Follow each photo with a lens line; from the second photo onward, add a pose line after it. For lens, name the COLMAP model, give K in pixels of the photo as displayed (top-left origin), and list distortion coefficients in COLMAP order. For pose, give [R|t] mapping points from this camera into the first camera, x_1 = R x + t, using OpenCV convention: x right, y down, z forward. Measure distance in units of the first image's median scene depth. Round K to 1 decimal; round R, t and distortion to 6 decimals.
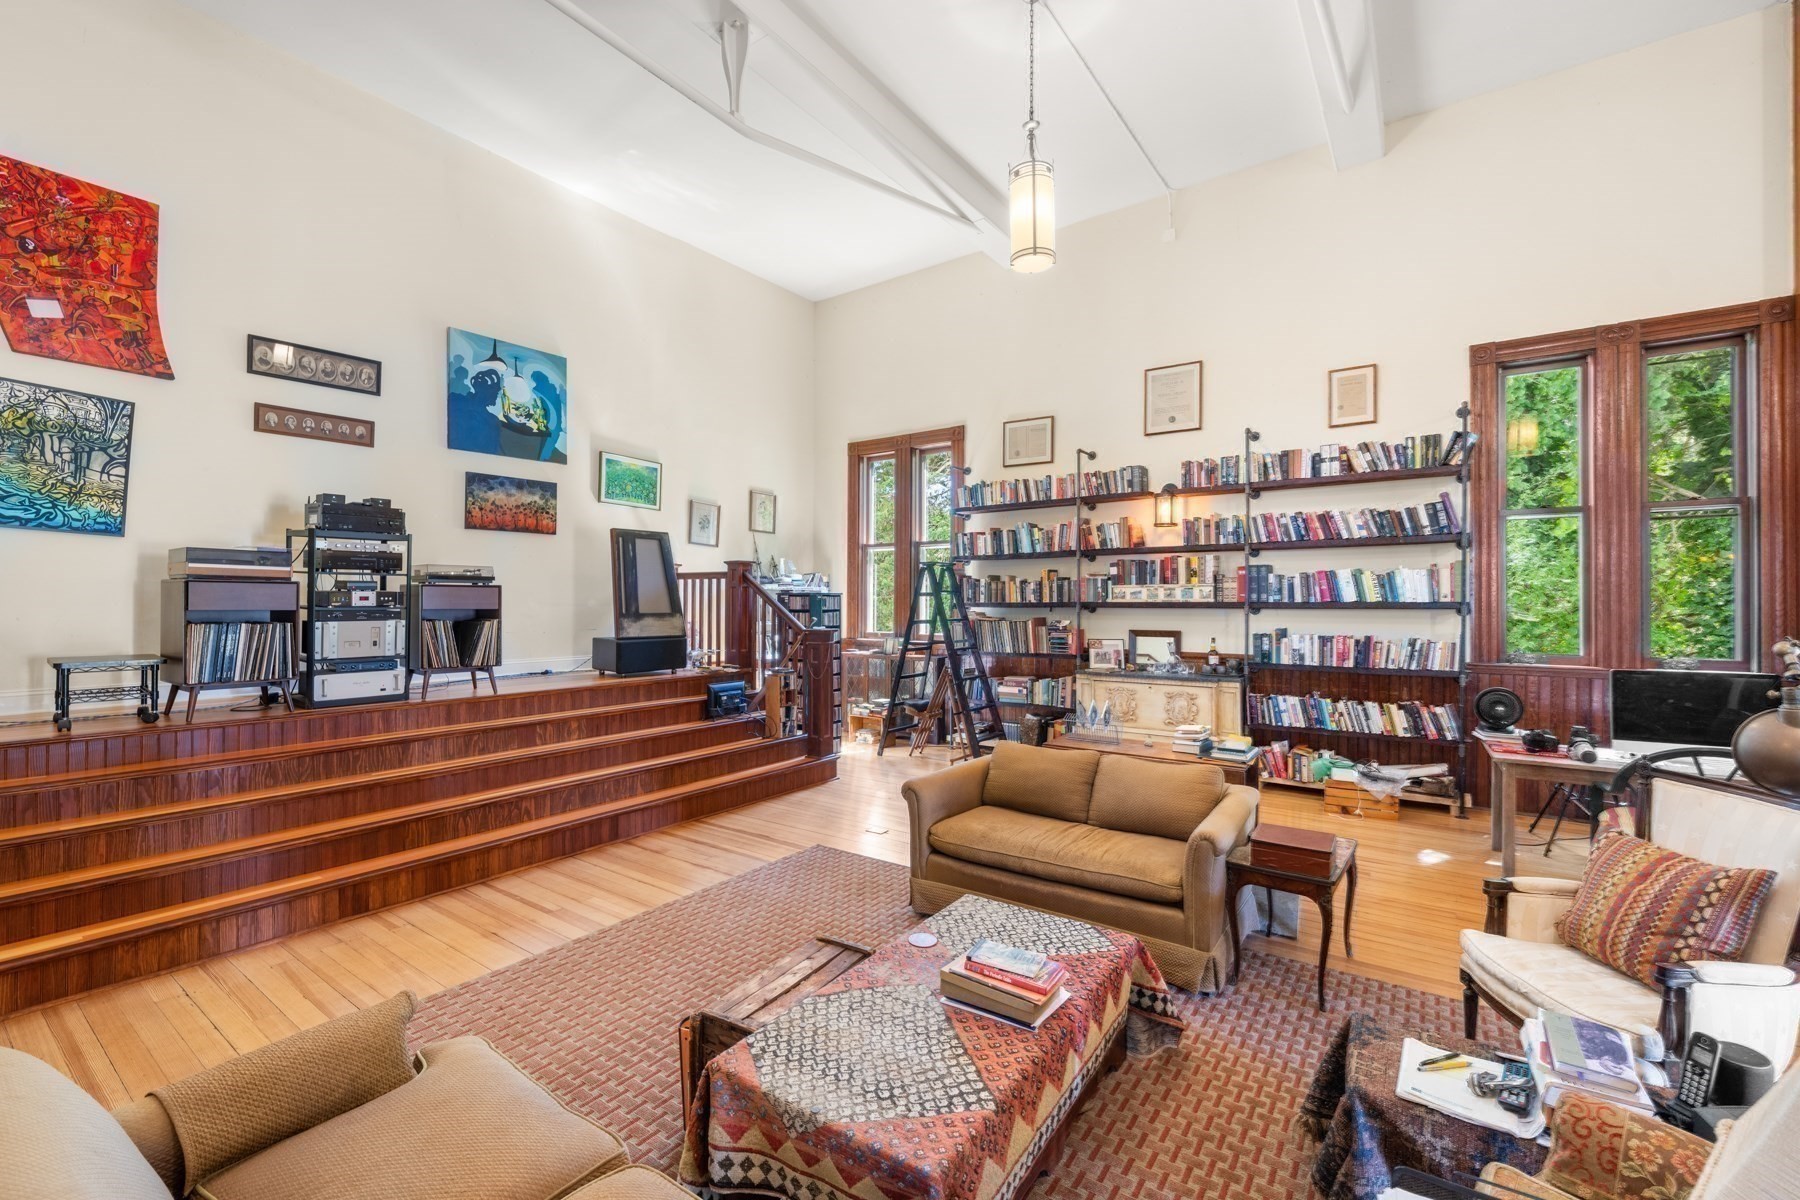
lens RADIAL K [[765.4, 0, 899.3], [0, 765.4, 598.9], [0, 0, 1]] dist [-0.000696, 0.000055]
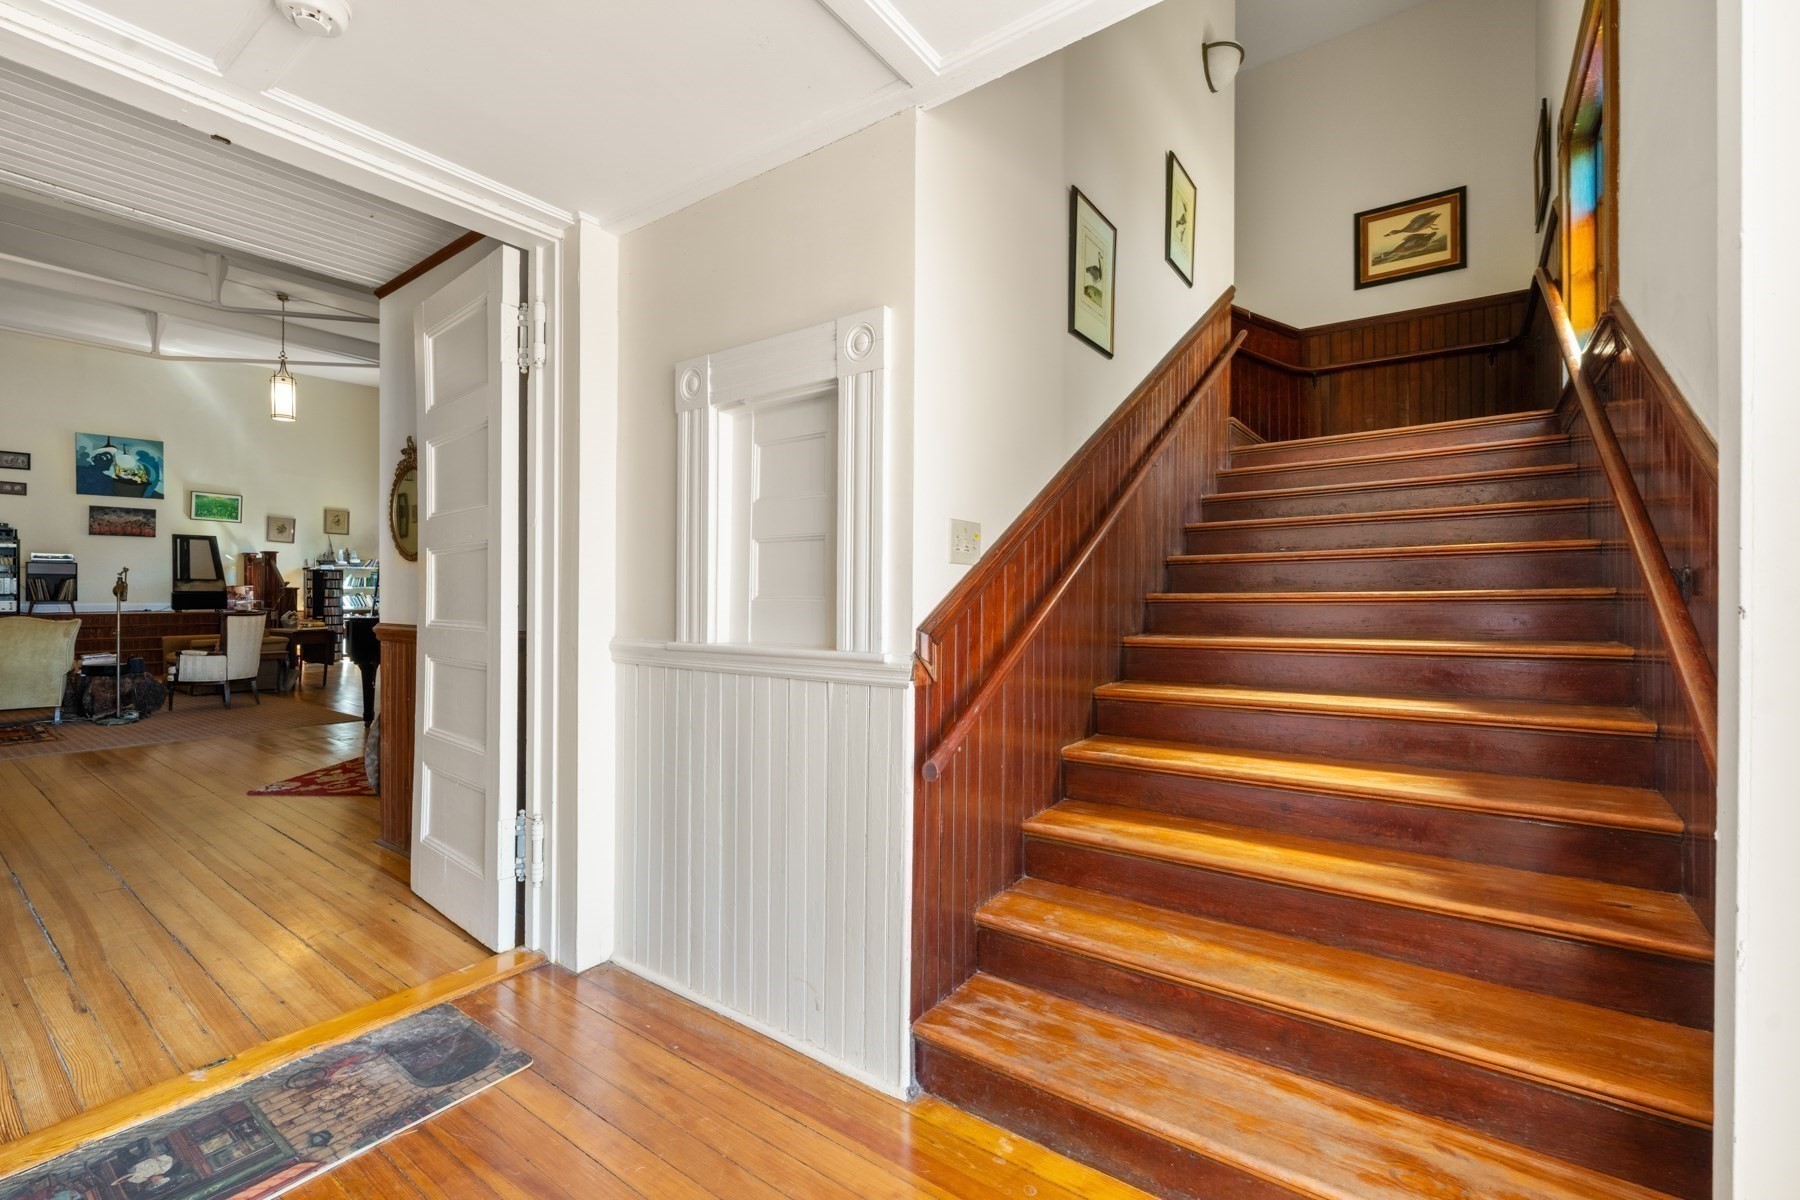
lens RADIAL K [[765.4, 0, 897.1], [0, 765.4, 598.5], [0, 0, 1]] dist [-0.000696, 0.000055]
pose [[0.999961, -0.001184, -0.008735, 1.460322], [0.001279, 0.999940, 0.010885, 0.050463], [0.008722, -0.010896, 0.999903, -0.904157]]
